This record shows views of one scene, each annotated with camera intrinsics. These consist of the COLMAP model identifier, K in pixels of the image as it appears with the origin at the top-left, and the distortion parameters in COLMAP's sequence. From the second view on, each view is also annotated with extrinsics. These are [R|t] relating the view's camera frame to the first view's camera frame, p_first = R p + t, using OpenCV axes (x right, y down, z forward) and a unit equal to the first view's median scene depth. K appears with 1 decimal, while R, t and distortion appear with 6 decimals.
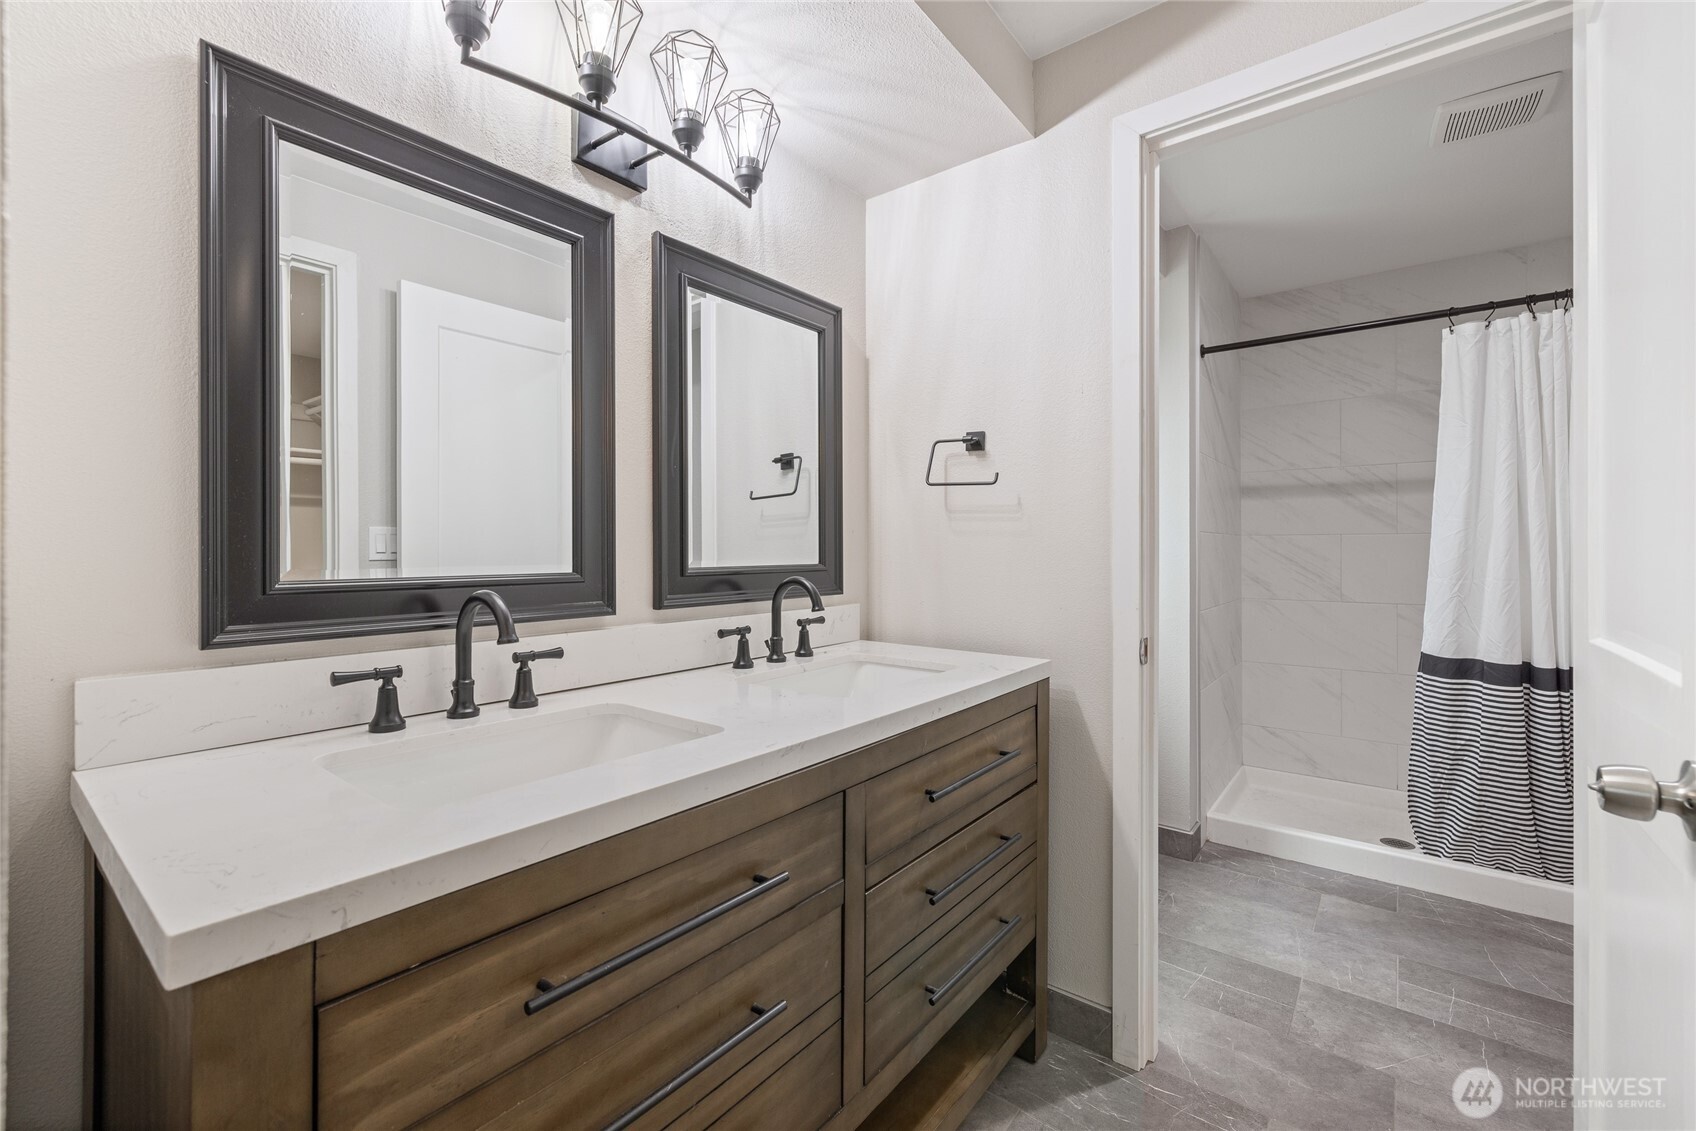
lens RADIAL K [[717.6, 0, 818.6], [0, 717.6, 542.5], [0, 0, 1]] dist [0.003347, 0.000479]
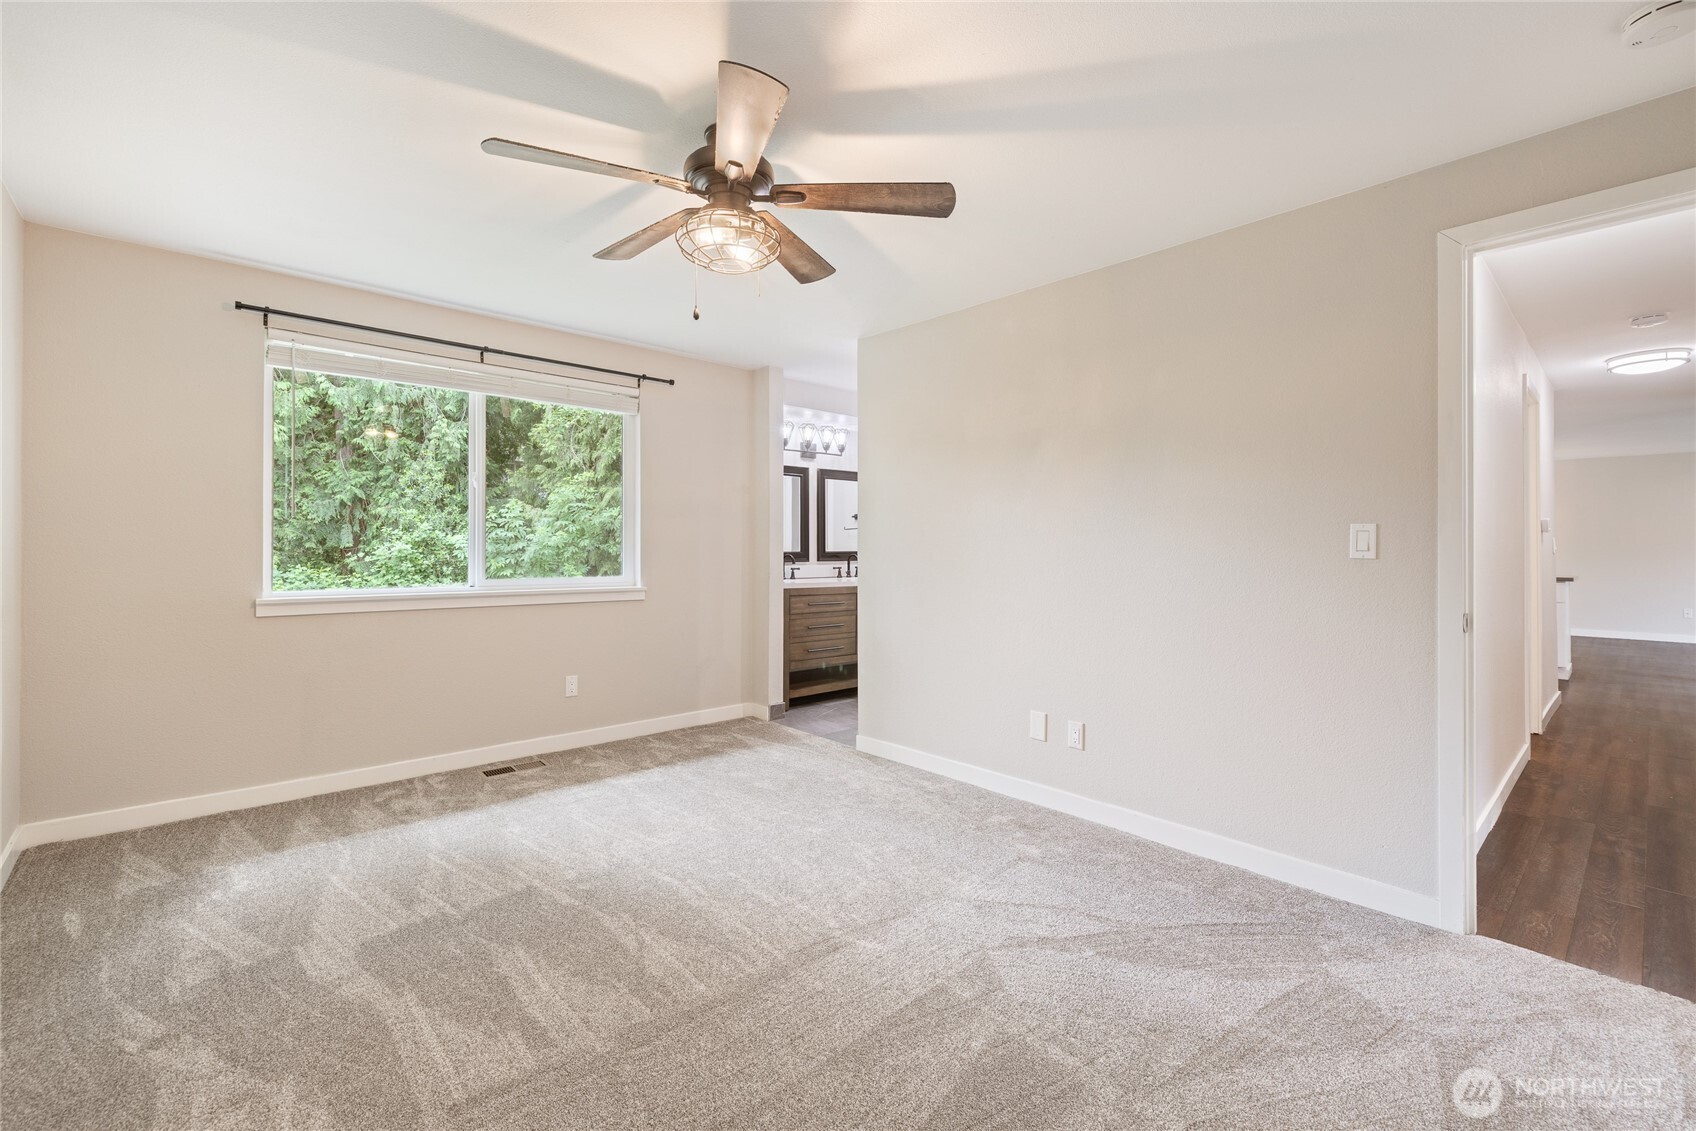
lens RADIAL K [[730.4, 0, 831.6], [0, 730.4, 549.1], [0, 0, 1]] dist [-0.001067, 0.000231]
pose [[0.988895, 0.004668, -0.148544, 0.417698], [-0.003562, 0.999964, 0.007712, -0.007638], [0.148575, -0.007097, 0.988876, -2.768972]]
